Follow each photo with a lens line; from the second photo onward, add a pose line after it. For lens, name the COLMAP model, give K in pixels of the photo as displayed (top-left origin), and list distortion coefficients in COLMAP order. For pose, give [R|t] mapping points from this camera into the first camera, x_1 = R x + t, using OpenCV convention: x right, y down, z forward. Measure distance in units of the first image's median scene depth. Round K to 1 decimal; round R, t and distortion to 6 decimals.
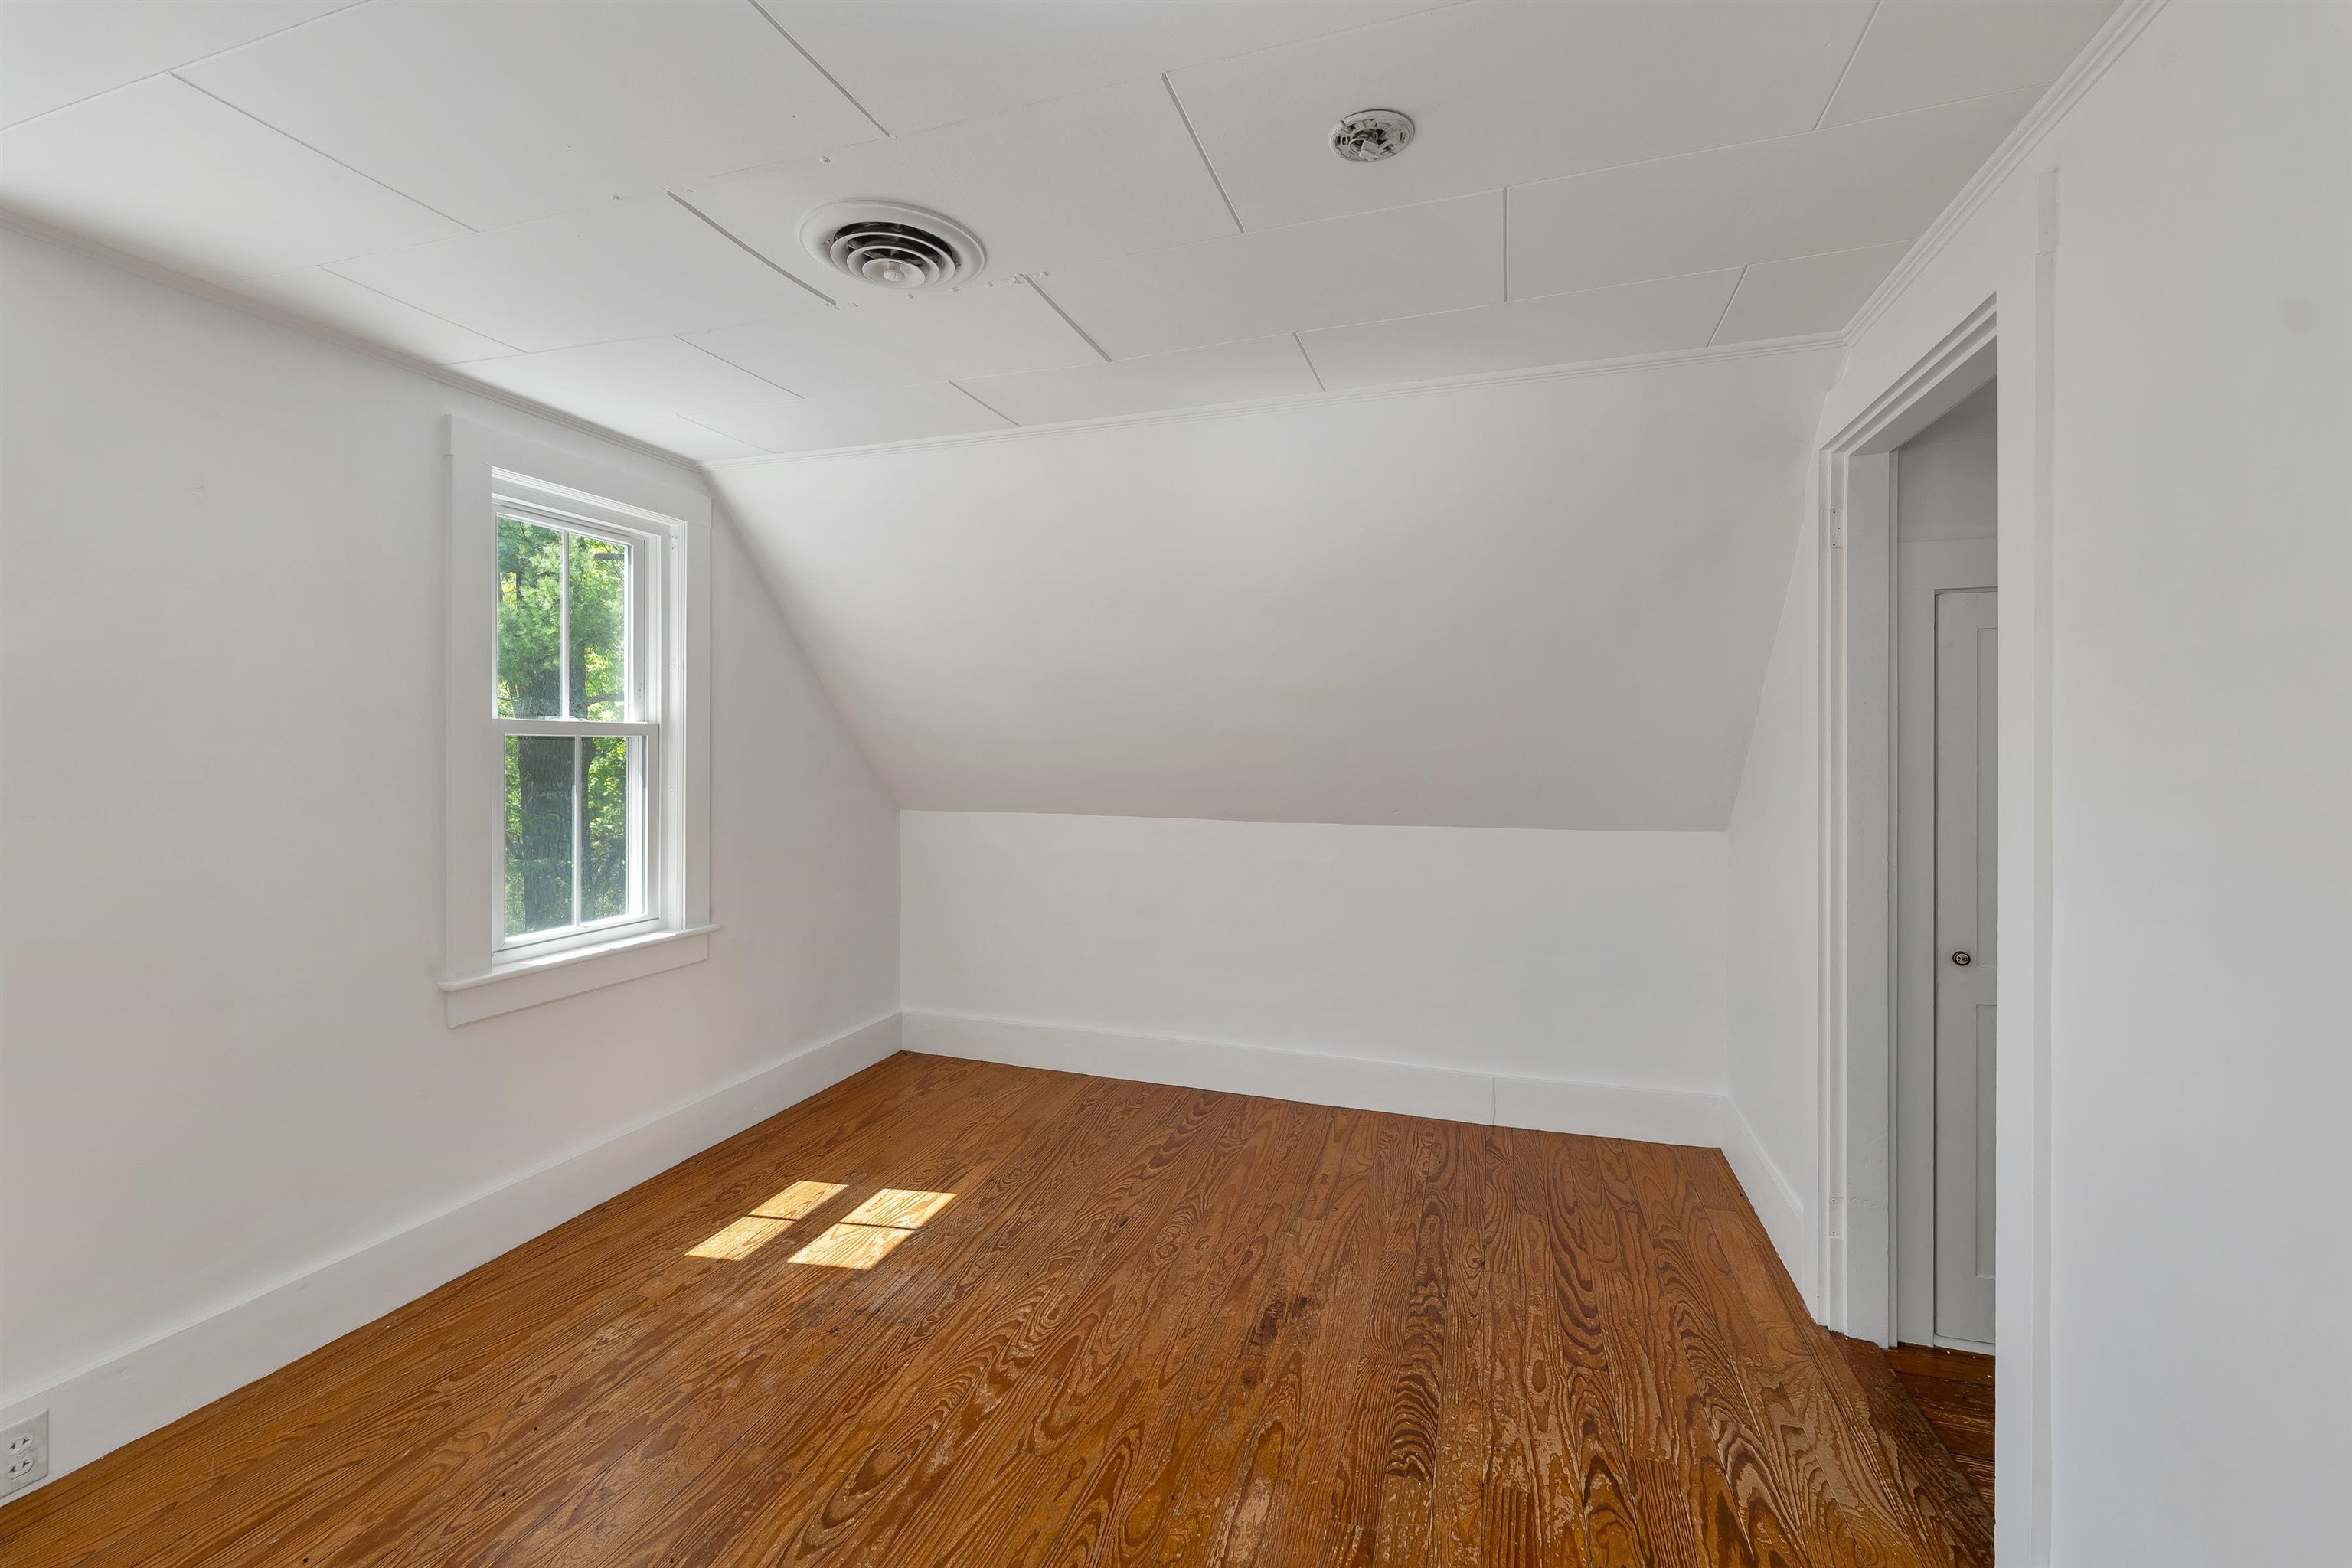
lens RADIAL K [[978.9, 0, 1164.5], [0, 978.9, 764.0], [0, 0, 1]] dist [0.005719, -0.001001]
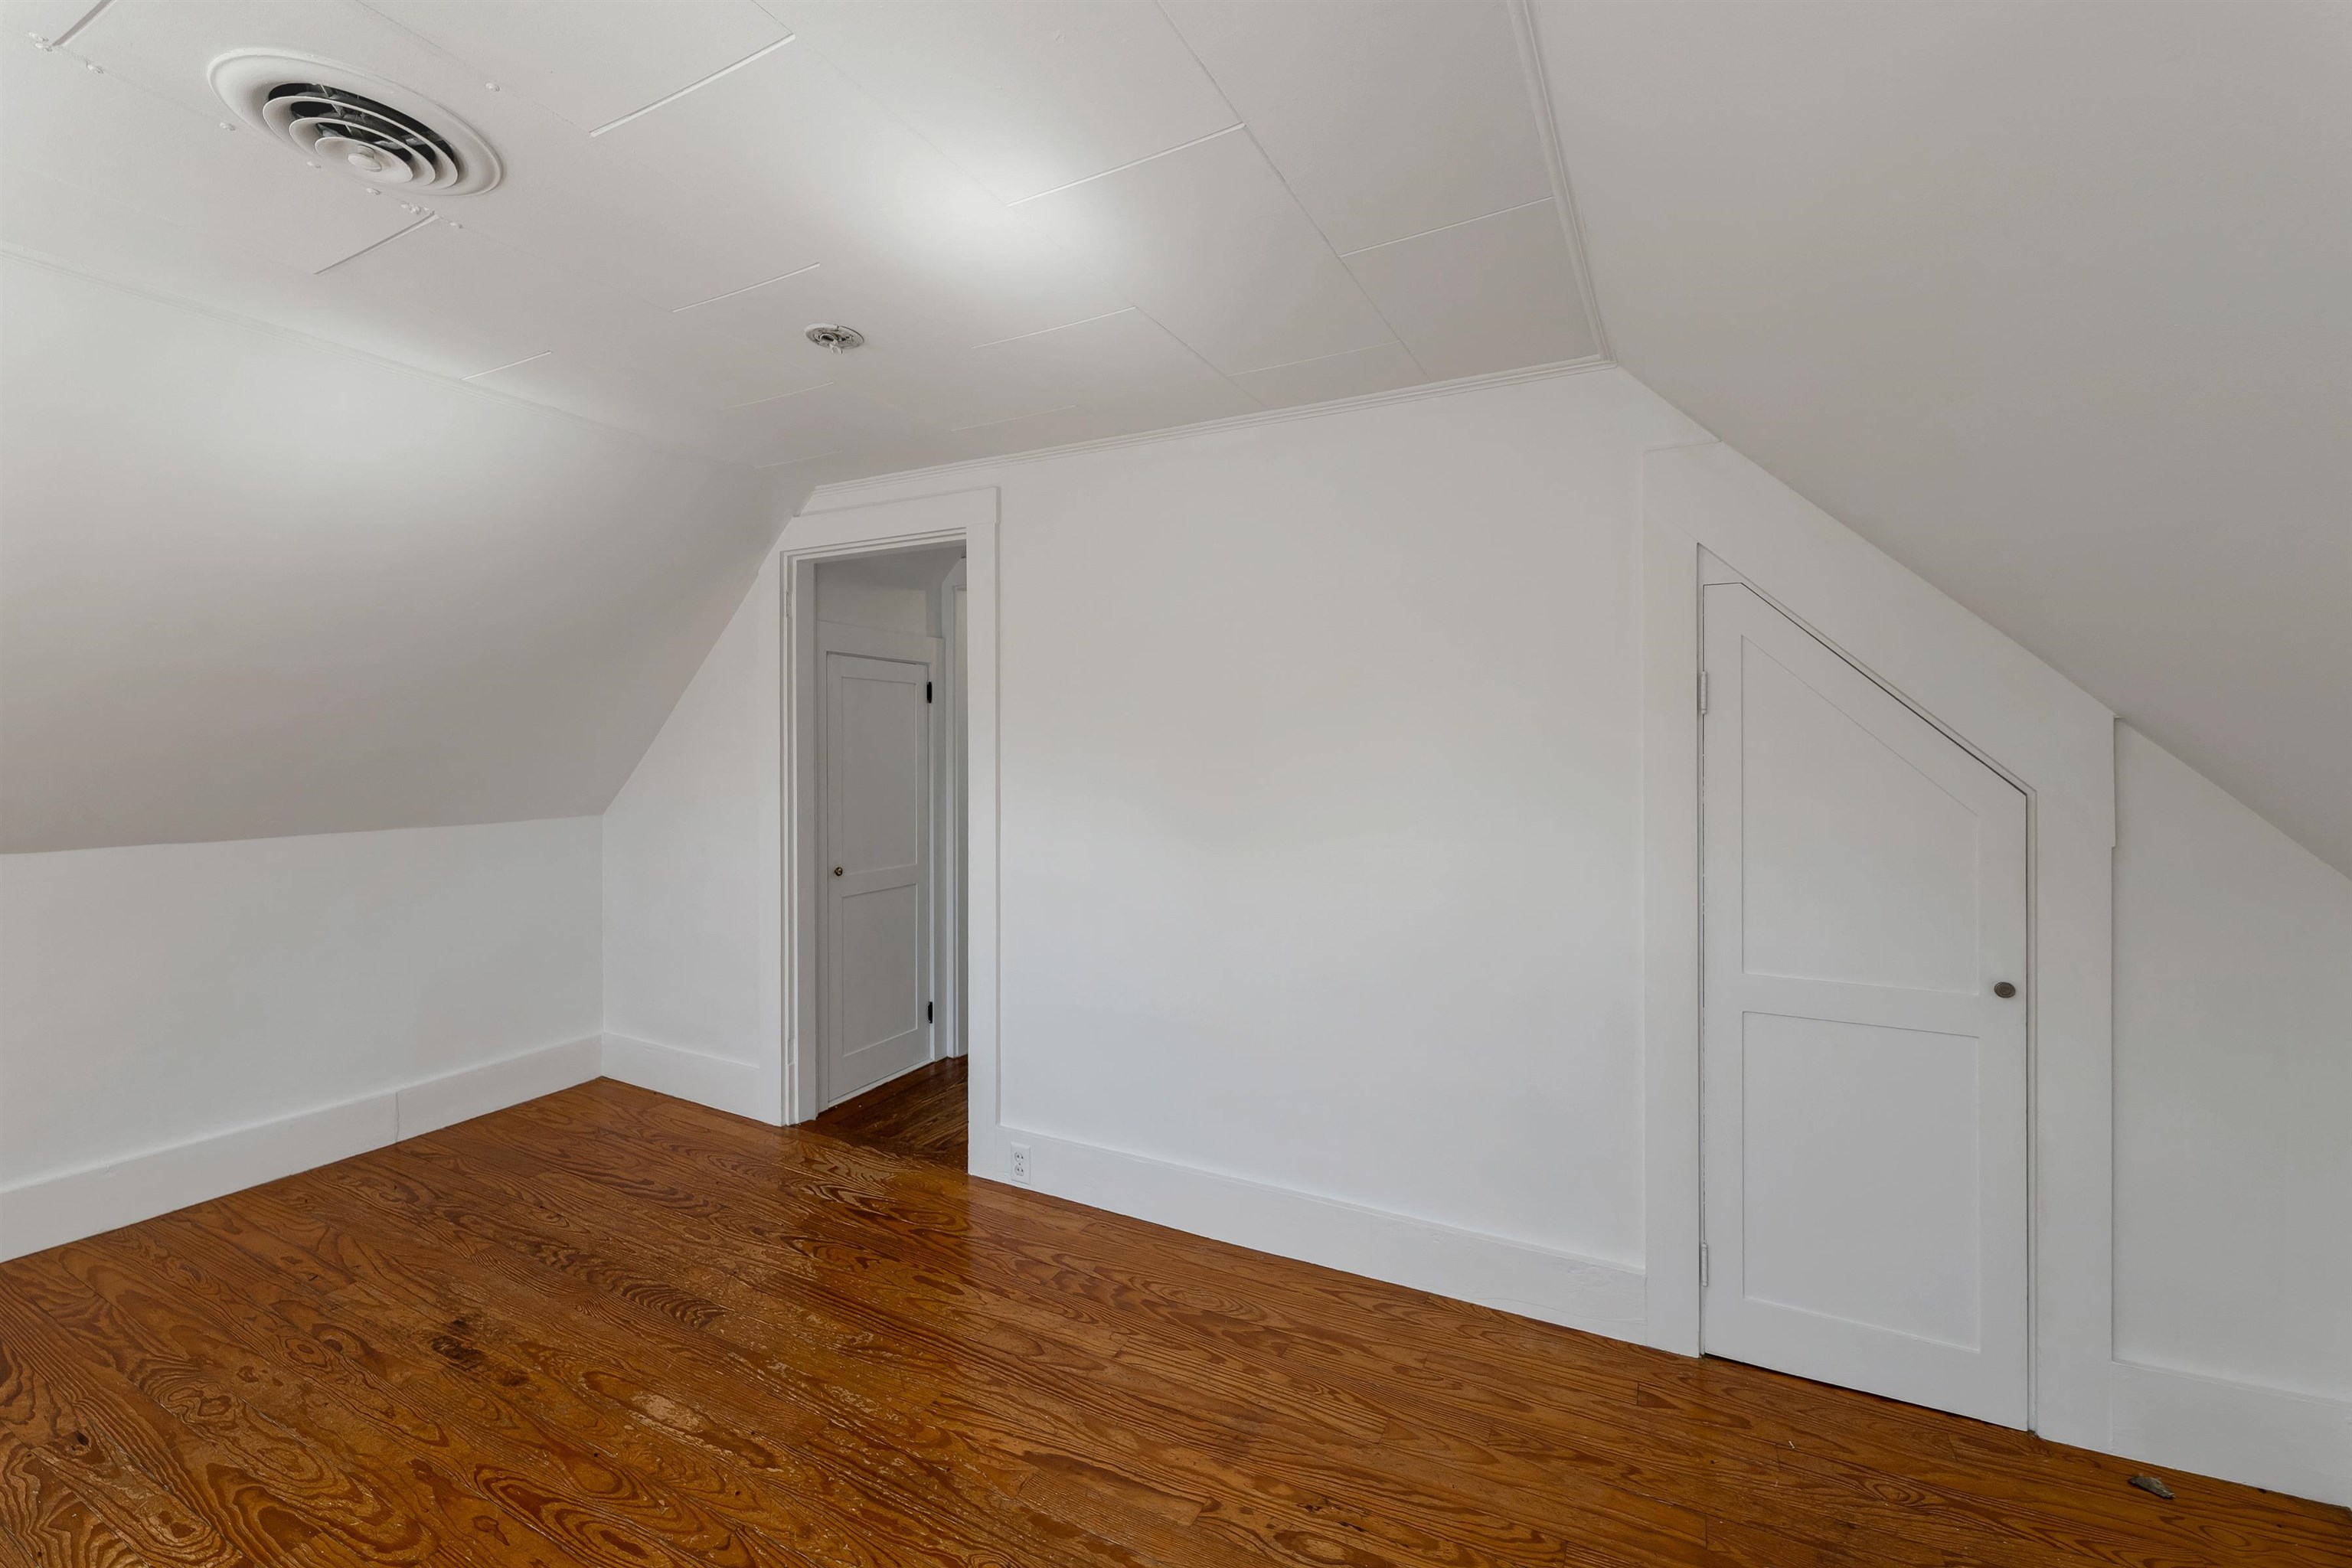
lens RADIAL K [[978.9, 0, 1157.9], [0, 978.9, 765.2], [0, 0, 1]] dist [0.005719, -0.001001]
pose [[0.163784, -0.018599, 0.986321, -0.713593], [0.011624, 0.999789, 0.016922, -0.006427], [-0.986428, 0.008693, 0.163965, 0.170420]]
